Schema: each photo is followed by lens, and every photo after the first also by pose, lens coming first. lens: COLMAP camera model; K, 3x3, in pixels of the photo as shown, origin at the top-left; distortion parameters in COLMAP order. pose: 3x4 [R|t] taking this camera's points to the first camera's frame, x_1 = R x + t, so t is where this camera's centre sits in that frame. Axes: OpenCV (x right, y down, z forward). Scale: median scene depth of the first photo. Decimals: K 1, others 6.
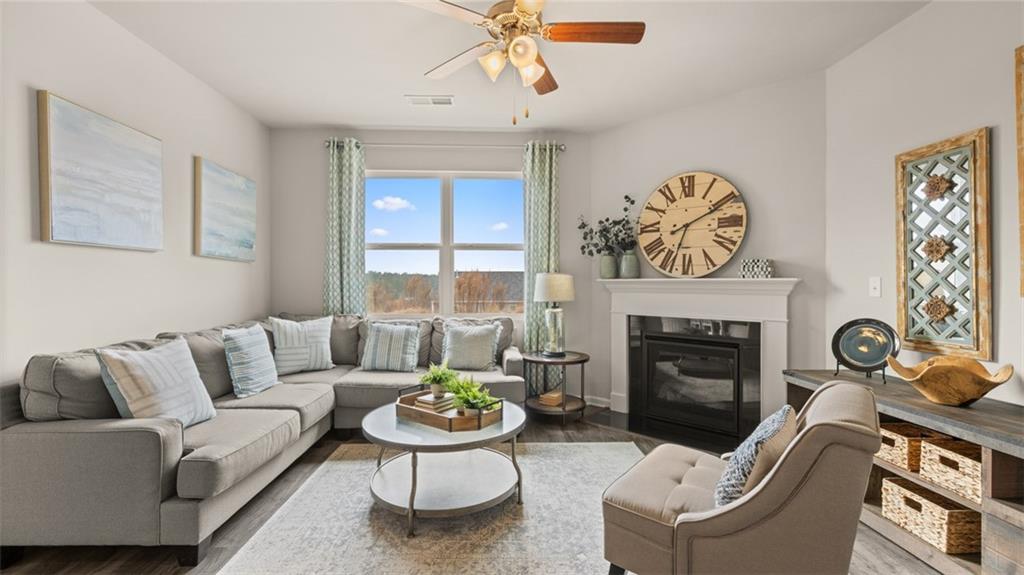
lens RADIAL K [[428.2, 0, 515.4], [0, 428.2, 289.6], [0, 0, 1]] dist [0.002964, 0.000271]
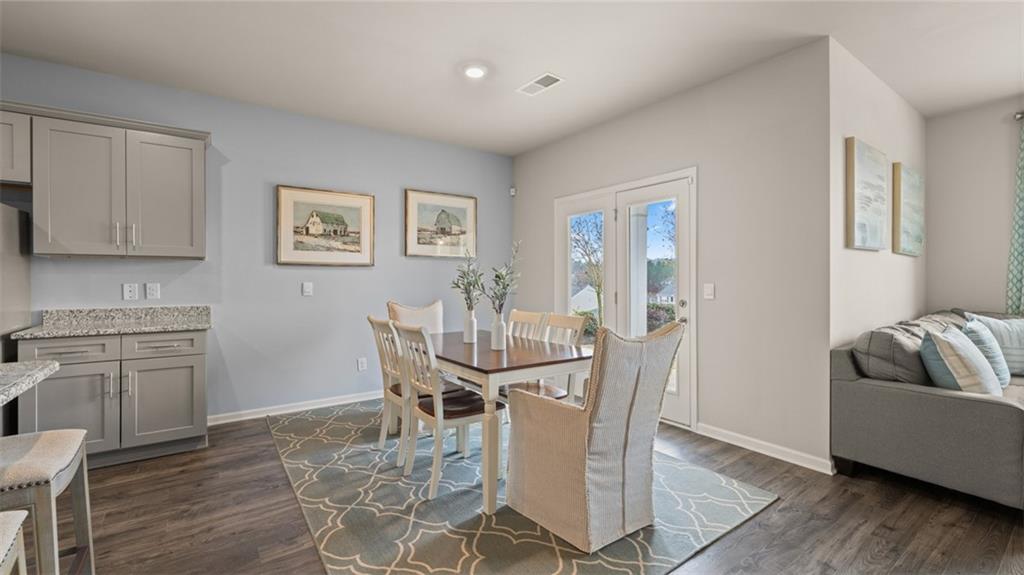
lens RADIAL K [[428.2, 0, 512.7], [0, 428.2, 280.7], [0, 0, 1]] dist [0.002964, 0.000271]
pose [[0.554075, -0.000949, -0.832466, -0.586627], [-0.006508, 0.999964, -0.005472, 0.007720], [0.832442, 0.008450, 0.554048, -0.694324]]
